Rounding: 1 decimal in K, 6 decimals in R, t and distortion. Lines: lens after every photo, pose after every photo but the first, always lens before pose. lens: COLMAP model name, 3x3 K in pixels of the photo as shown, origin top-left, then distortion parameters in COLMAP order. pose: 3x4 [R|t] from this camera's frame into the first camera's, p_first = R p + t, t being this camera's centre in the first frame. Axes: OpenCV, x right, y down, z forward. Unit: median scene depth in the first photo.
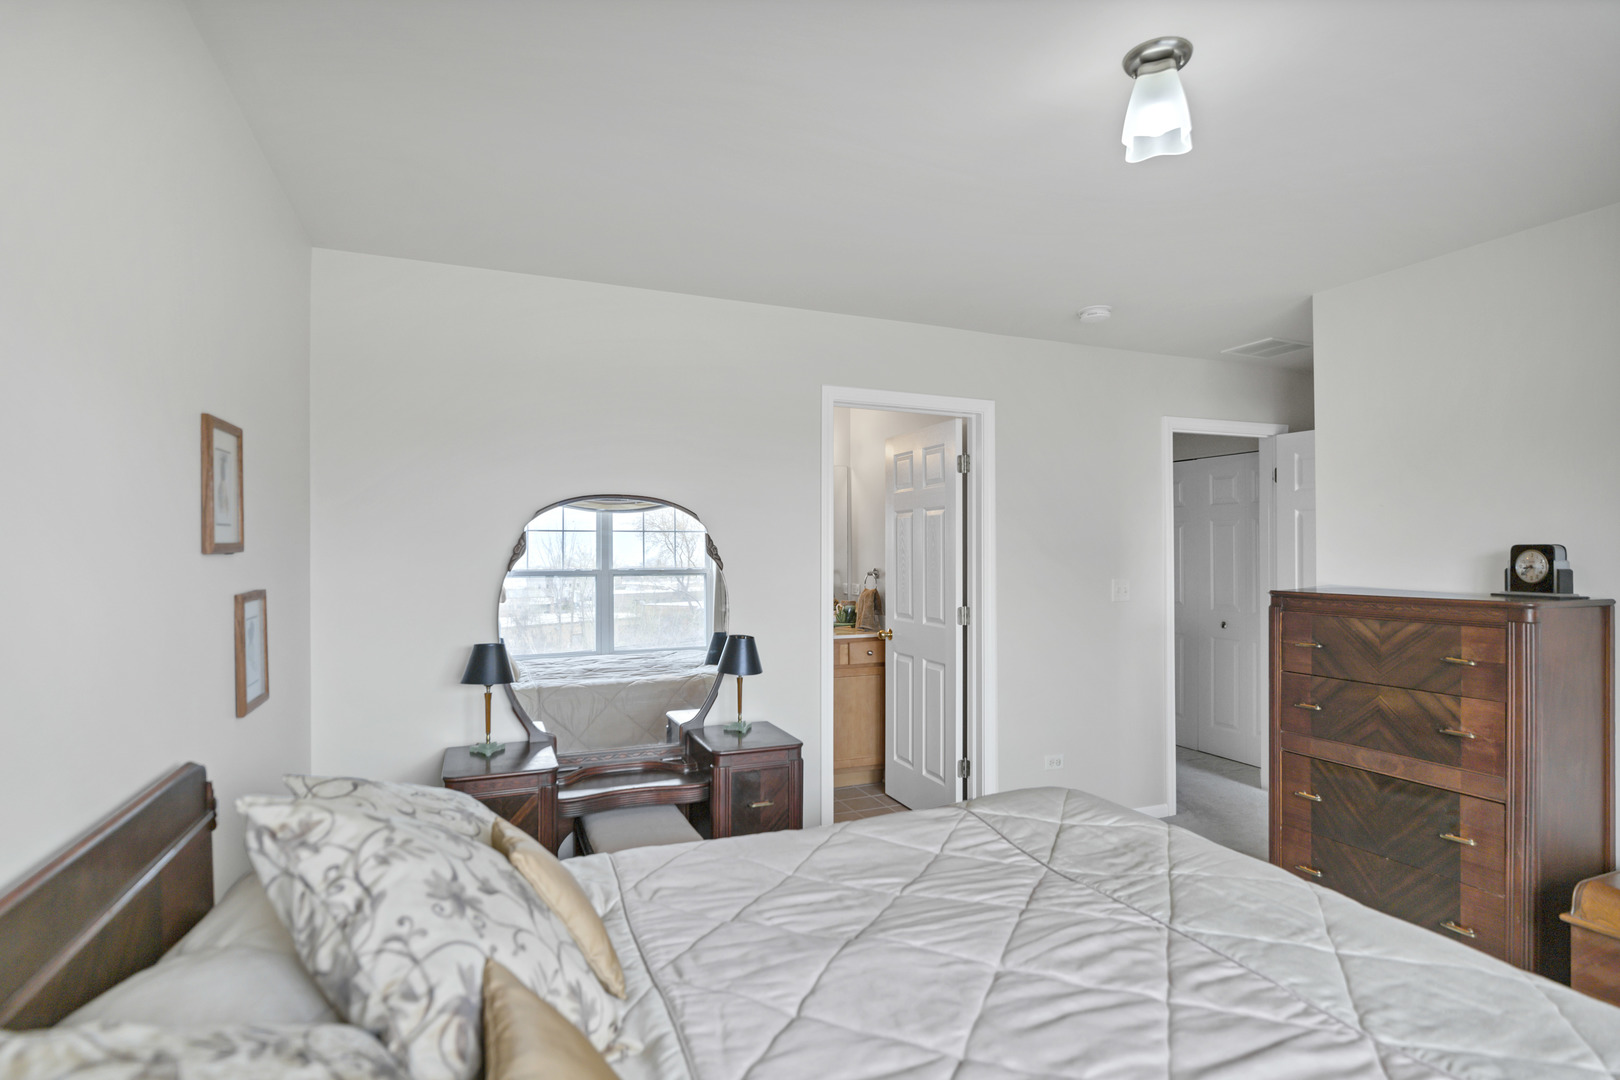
lens RADIAL K [[819.5, 0, 810.0], [0, 819.5, 540.0], [0, 0, 1]] dist [-0.002335, -0.000979]
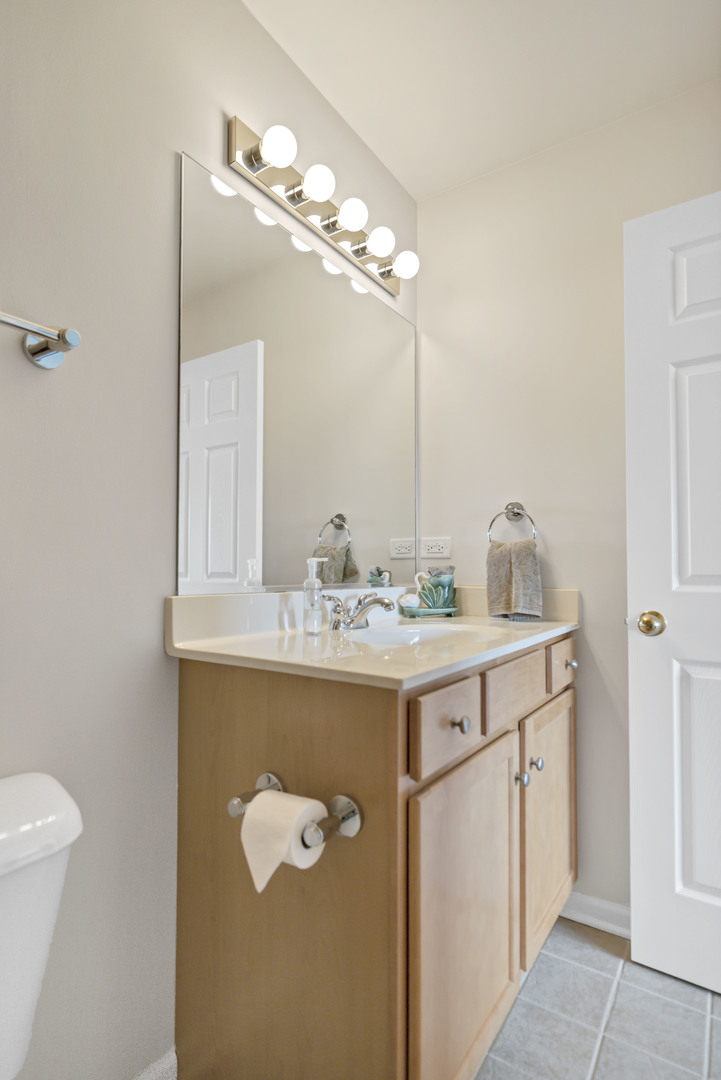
lens RADIAL K [[546.3, 0, 360.5], [0, 546.3, 540.0], [0, 0, 1]] dist [-0.002335, -0.000979]
pose [[0.834399, 0.018605, 0.550846, -0.218896], [-0.004759, 0.999636, -0.026554, 0.075750], [-0.551140, 0.019535, 0.834184, 0.820902]]
